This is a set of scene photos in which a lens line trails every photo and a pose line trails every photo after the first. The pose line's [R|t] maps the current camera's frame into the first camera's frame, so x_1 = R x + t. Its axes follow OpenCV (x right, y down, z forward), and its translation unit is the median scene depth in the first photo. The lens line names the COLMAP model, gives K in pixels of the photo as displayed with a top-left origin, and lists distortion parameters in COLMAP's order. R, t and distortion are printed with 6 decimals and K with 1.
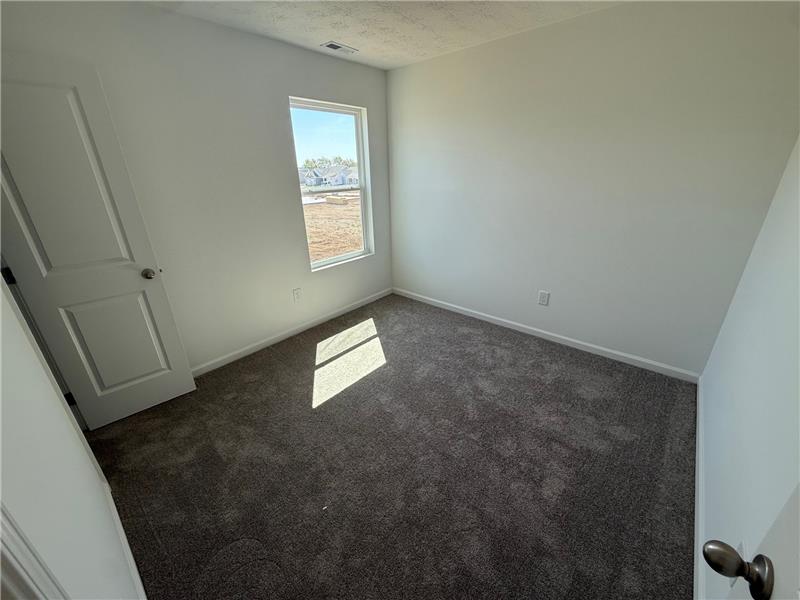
lens RADIAL K [[318.0, 0, 398.1], [0, 318.0, 297.7], [0, 0, 1]] dist [-0.000351, 0.000022]
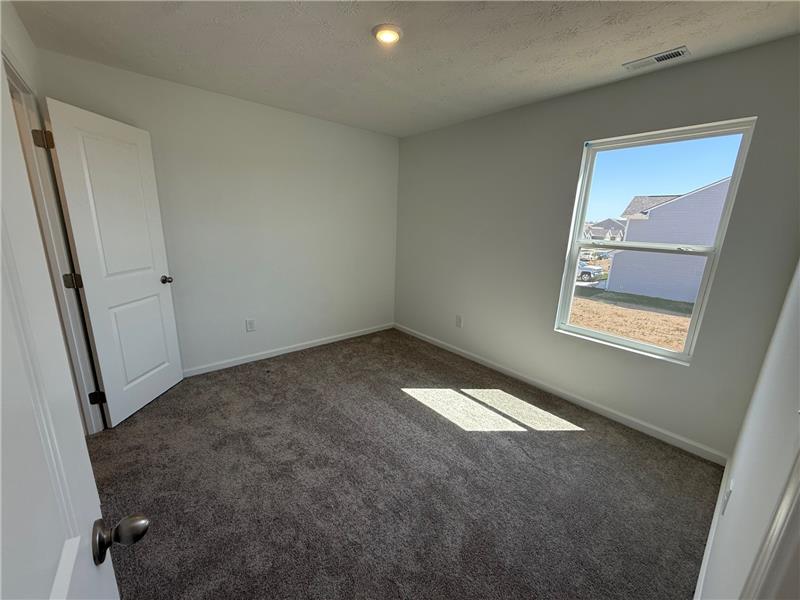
lens RADIAL K [[320.2, 0, 398.7], [0, 320.2, 296.6], [0, 0, 1]] dist [0.002077, -0.000106]
pose [[-0.143059, 0.245391, -0.958810, 0.655733], [-0.400218, 0.871691, 0.282809, -0.254872], [0.905185, 0.424192, -0.026493, 0.631958]]
